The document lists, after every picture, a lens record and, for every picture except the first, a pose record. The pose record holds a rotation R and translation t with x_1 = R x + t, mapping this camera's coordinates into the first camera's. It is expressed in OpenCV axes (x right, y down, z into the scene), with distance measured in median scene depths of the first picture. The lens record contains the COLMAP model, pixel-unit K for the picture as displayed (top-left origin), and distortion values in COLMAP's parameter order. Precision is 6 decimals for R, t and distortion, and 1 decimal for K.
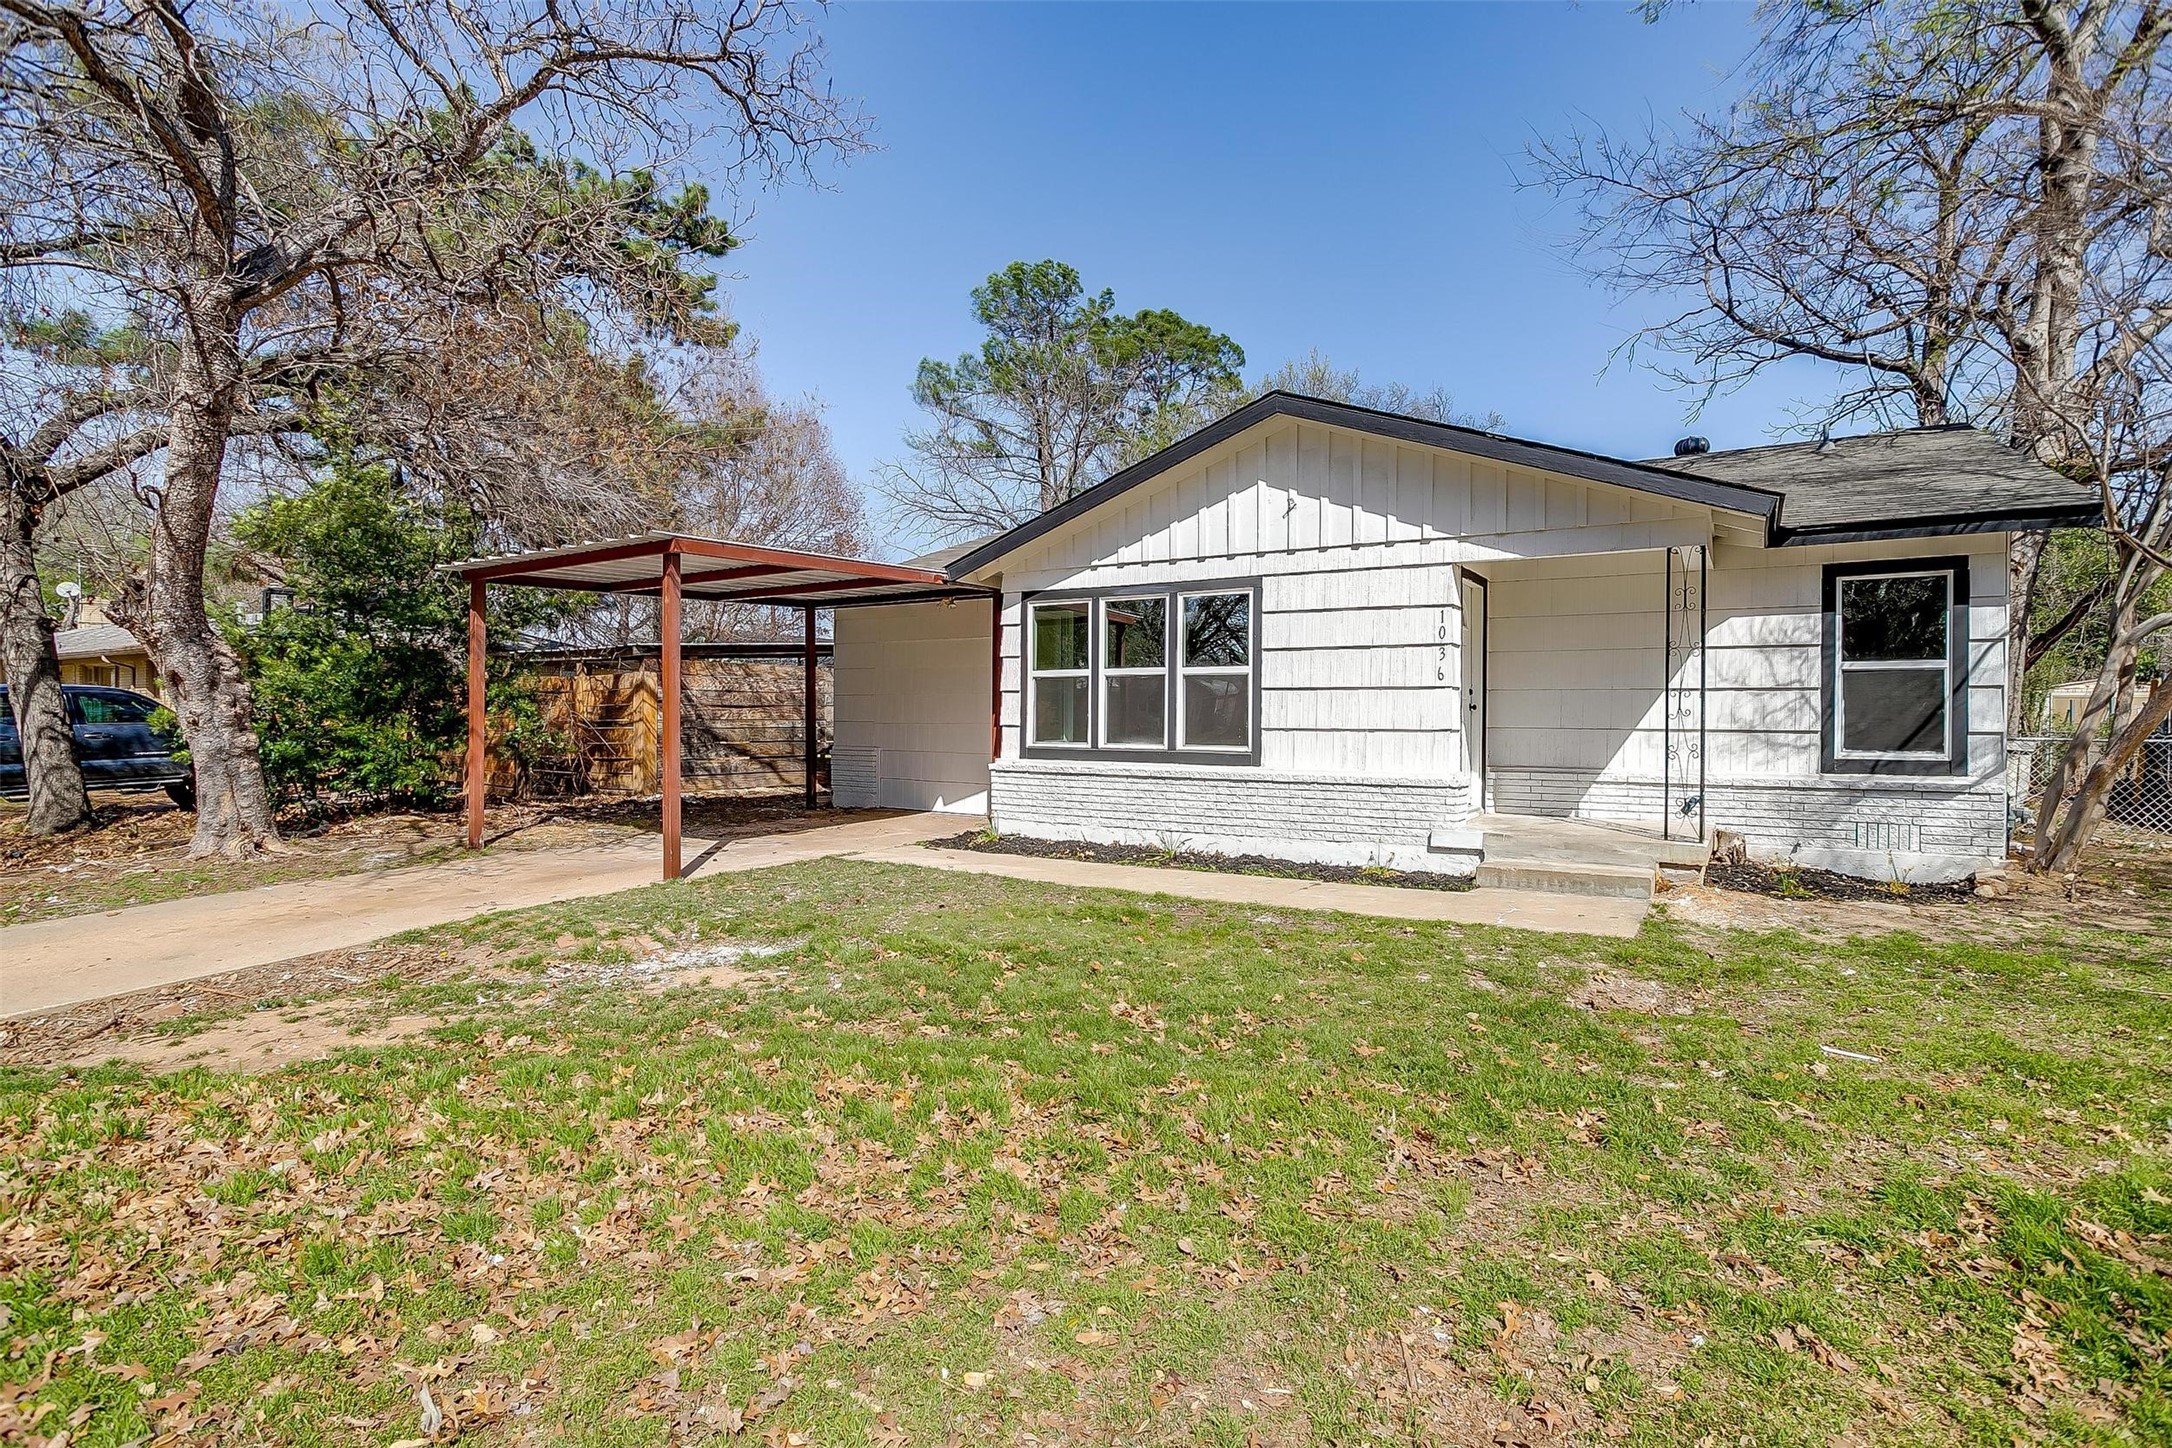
lens RADIAL K [[1043.4, 0, 1076.8], [0, 1043.4, 713.8], [0, 0, 1]] dist [-0.031032, 0.014907]
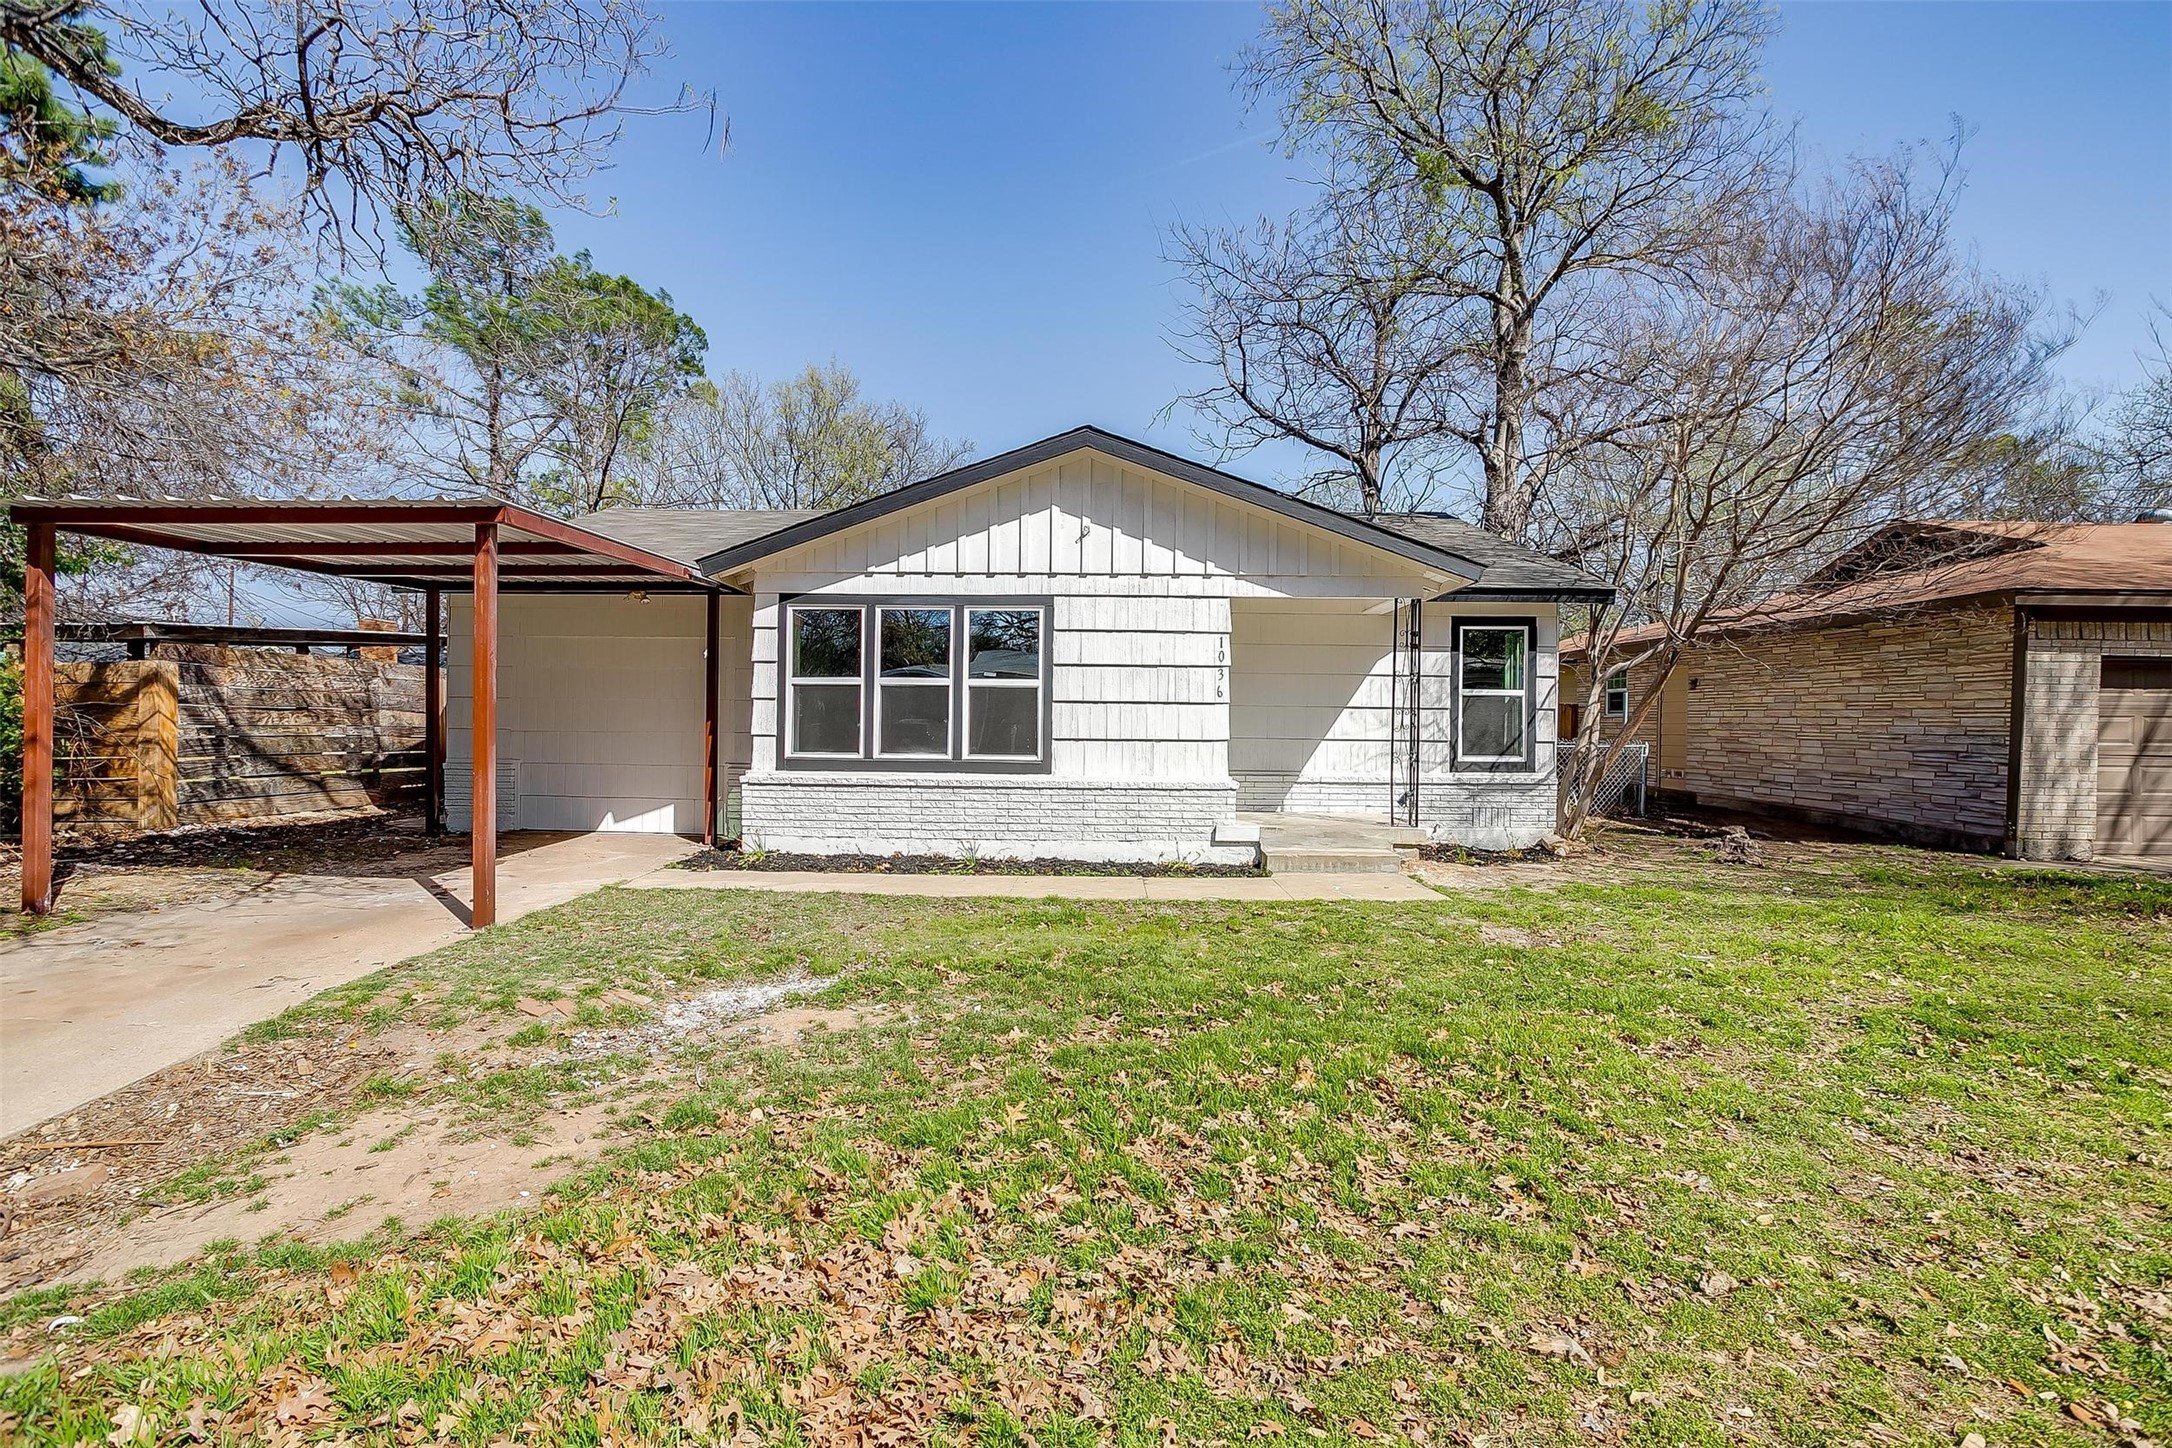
lens RADIAL K [[1043.4, 0, 1081.2], [0, 1043.4, 736.9], [0, 0, 1]] dist [-0.031032, 0.014907]
pose [[0.867818, 0.000194, 0.496881, -0.319034], [-0.008364, 0.999864, 0.014218, -0.003208], [-0.496811, -0.016495, 0.867702, 0.057713]]
